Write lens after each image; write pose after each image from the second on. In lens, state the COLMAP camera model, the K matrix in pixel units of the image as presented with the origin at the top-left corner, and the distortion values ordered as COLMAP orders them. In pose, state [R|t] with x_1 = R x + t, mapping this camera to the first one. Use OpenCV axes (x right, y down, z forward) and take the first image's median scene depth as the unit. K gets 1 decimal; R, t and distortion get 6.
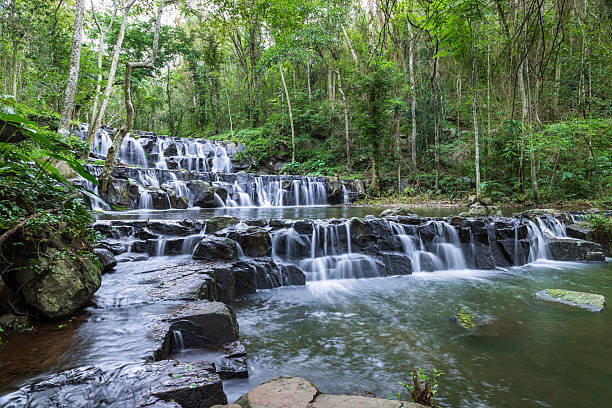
lens RADIAL K [[414.9, 0, 306.0], [0, 414.9, 204.0], [0, 0, 1]] dist [-0.000278, 0.000265]
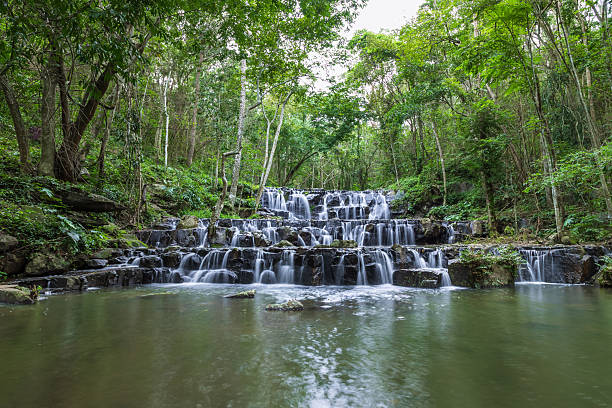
lens RADIAL K [[414.9, 0, 306.0], [0, 414.9, 204.0], [0, 0, 1]] dist [-0.000278, 0.000265]
pose [[0.822434, -0.062240, -0.565445, 0.543974], [-0.000541, 0.993911, -0.110189, 0.018420], [0.568860, 0.090929, 0.817393, -0.068637]]
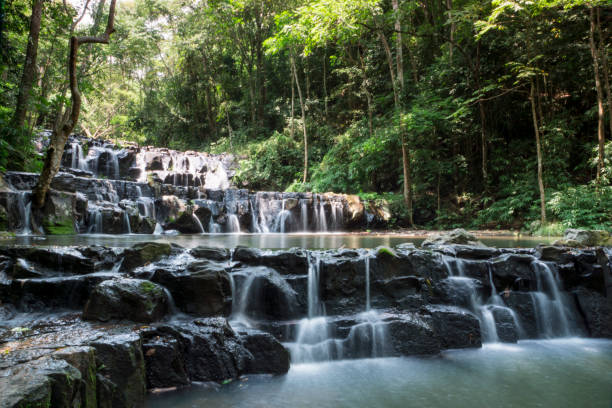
lens RADIAL K [[479.4, 0, 306.0], [0, 479.4, 204.0], [0, 0, 1]] dist [-0.080954, 0.000090]
pose [[0.999255, 0.008004, -0.037746, 0.016543], [-0.010296, 0.998090, -0.060911, 0.006590], [0.037186, 0.061254, 0.997429, 0.146860]]
